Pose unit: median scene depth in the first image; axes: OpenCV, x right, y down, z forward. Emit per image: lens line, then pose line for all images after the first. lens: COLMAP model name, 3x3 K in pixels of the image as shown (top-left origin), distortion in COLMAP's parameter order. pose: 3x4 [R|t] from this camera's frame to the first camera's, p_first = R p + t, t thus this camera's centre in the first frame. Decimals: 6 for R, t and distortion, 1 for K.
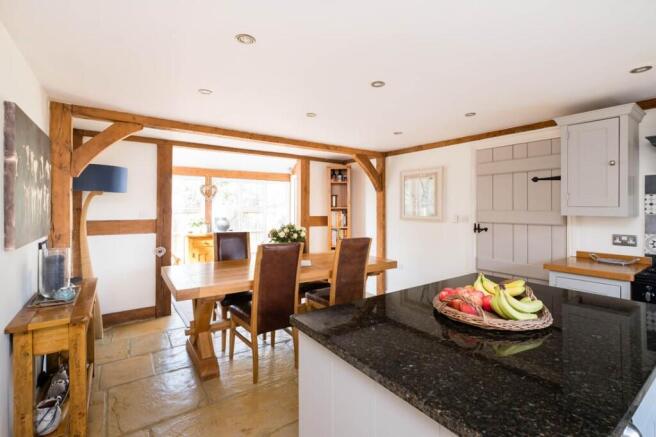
lens RADIAL K [[273.8, 0, 328.0], [0, 273.8, 218.5], [0, 0, 1]] dist [-0.000674, -0.000044]
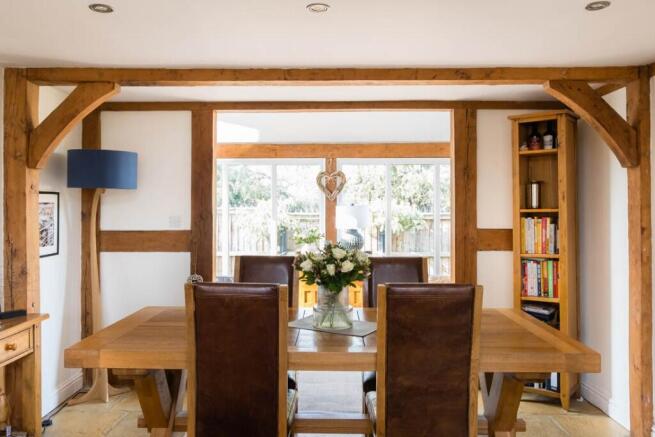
lens RADIAL K [[506.9, 0, 327.5], [0, 506.9, 218.5], [0, 0, 1]] dist [0.003361, 0.002968]
pose [[0.837863, 0.003838, -0.545867, 0.215483], [-0.017481, 0.999651, -0.019803, -0.004647], [0.545601, 0.026135, 0.837638, 0.155349]]
